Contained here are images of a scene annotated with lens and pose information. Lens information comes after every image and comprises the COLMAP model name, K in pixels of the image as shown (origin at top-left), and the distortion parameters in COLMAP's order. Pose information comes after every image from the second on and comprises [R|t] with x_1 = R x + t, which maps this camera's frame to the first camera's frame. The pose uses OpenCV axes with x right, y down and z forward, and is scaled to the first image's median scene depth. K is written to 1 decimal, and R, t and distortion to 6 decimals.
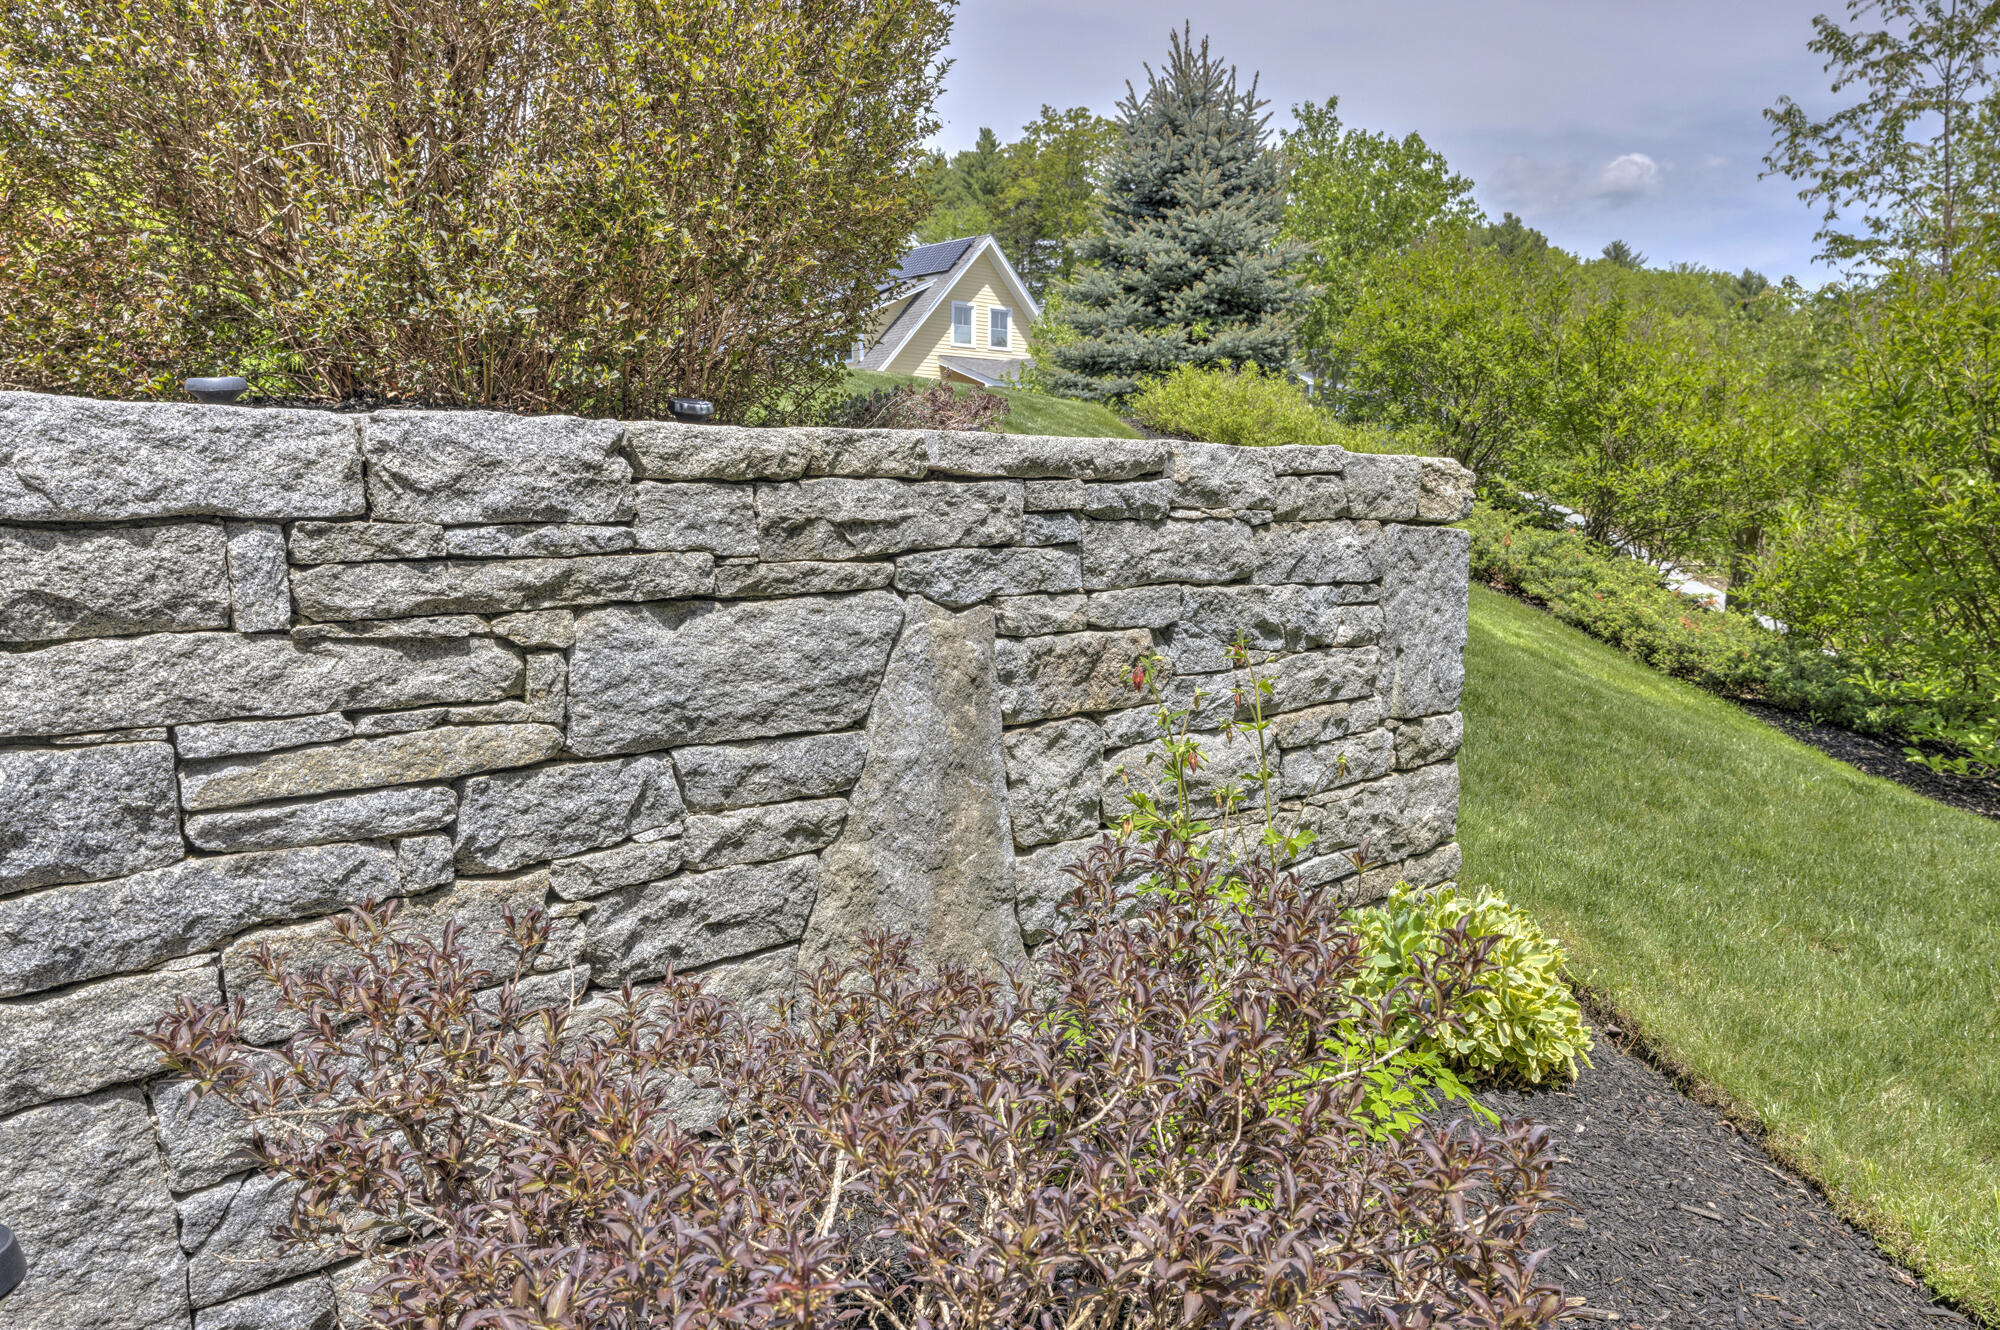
lens RADIAL K [[1493.5, 0, 1000.0], [0, 1493.5, 665.0], [0, 0, 1]] dist [-0.002258, -0.000842]
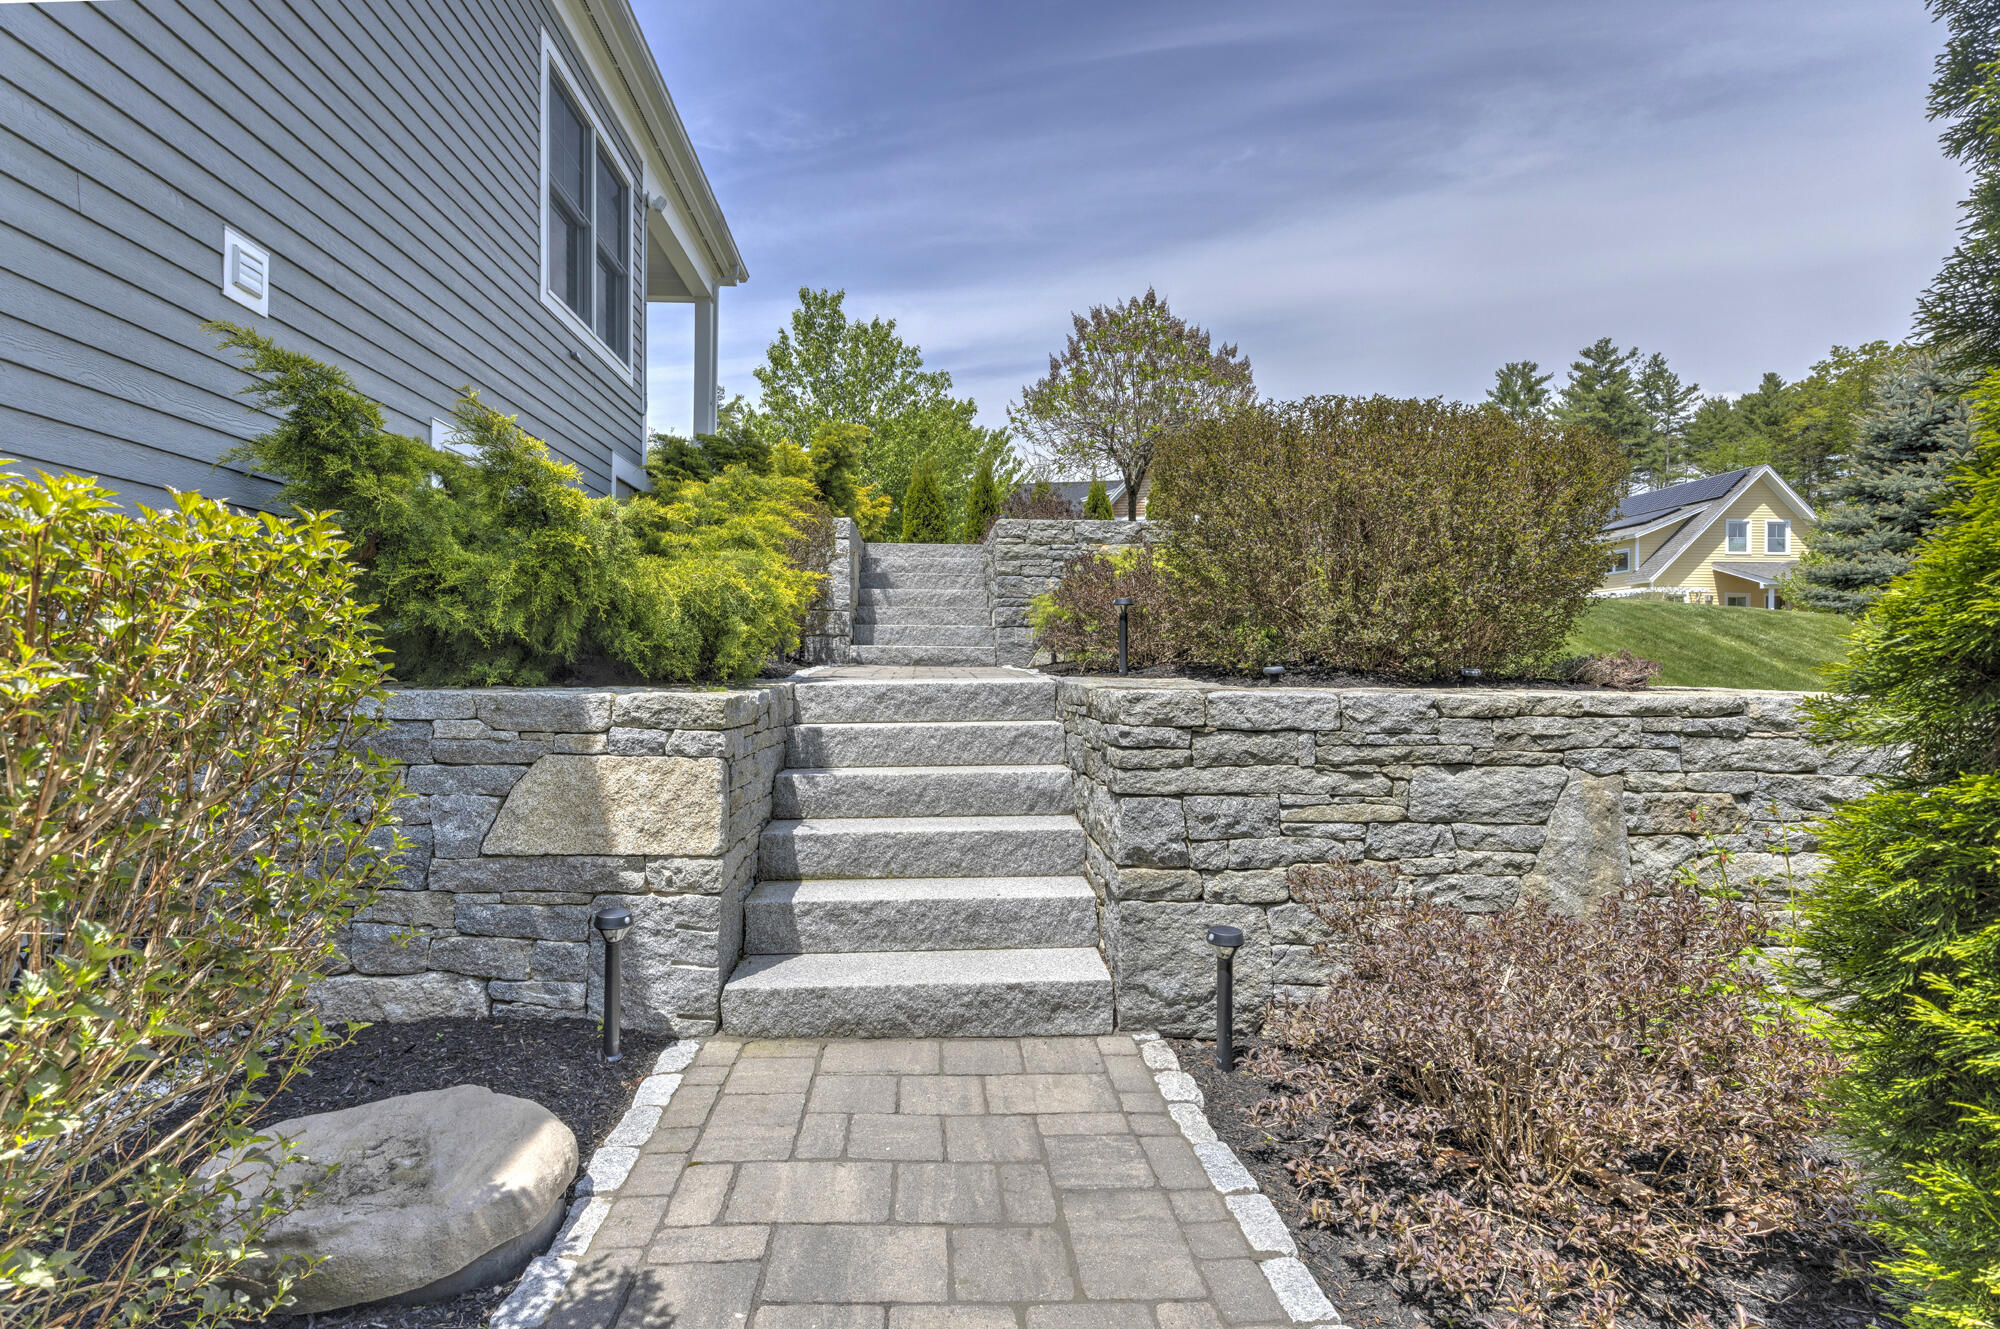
lens RADIAL K [[918.7, 0, 962.9], [0, 918.7, 661.7], [0, 0, 1]] dist [0.000497, -0.000465]
pose [[0.750698, 0.003130, -0.660639, 0.176042], [-0.083797, 0.992363, -0.090520, -0.003789], [0.655310, 0.123313, 0.745227, -0.695636]]
